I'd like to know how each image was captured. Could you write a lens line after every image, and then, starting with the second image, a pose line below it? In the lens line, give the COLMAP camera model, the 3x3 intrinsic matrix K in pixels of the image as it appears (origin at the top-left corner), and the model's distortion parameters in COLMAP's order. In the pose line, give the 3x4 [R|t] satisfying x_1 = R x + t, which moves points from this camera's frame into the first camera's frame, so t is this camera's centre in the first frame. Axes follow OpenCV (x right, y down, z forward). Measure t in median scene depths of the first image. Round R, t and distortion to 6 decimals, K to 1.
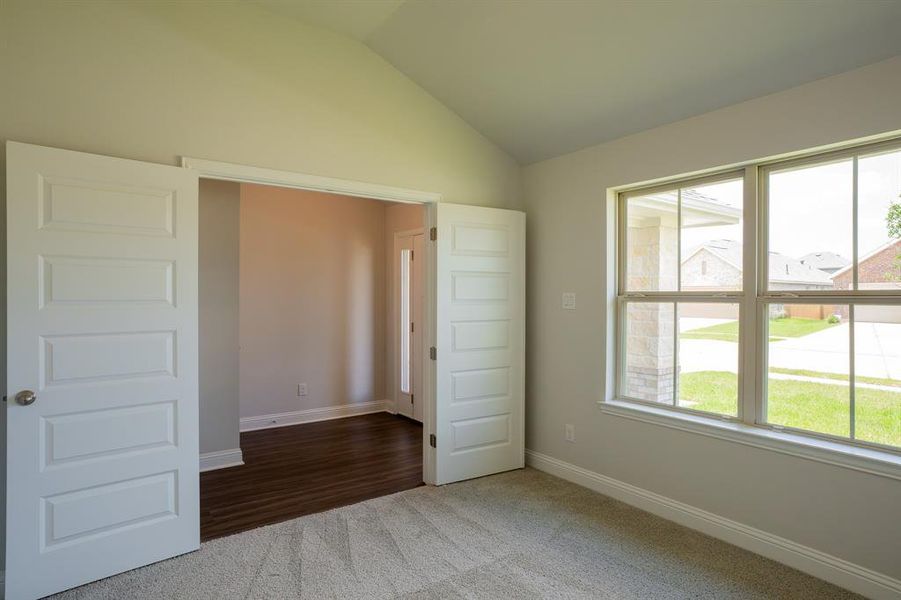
lens RADIAL K [[490.5, 0, 446.6], [0, 490.5, 300.4], [0, 0, 1]] dist [-0.038869, 0.025916]
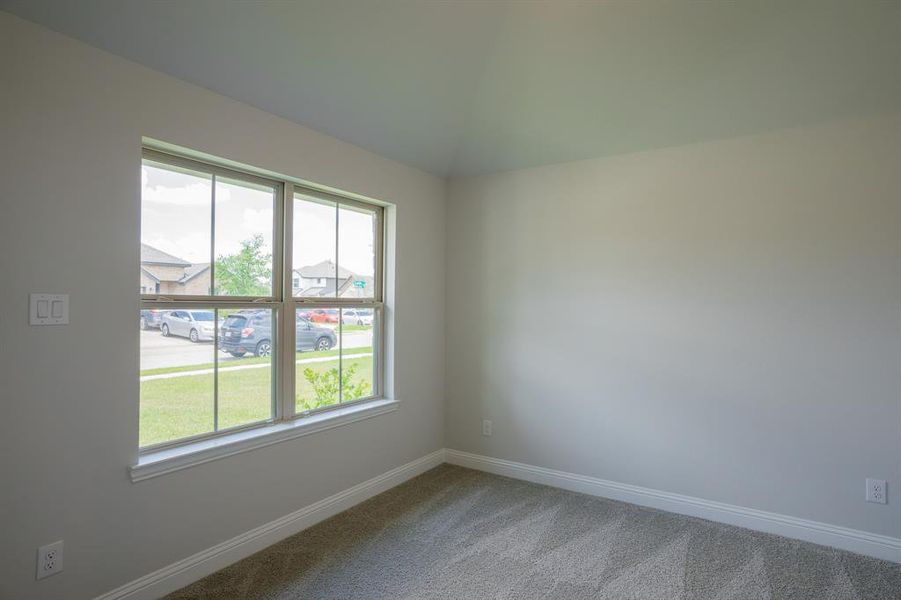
lens RADIAL K [[490.5, 0, 446.6], [0, 490.5, 300.4], [0, 0, 1]] dist [-0.038869, 0.025916]
pose [[-0.361345, 0.000492, 0.932432, -0.421214], [0.000978, 1.000000, -0.000149, -0.008851], [-0.932432, 0.000858, -0.361346, 0.855576]]
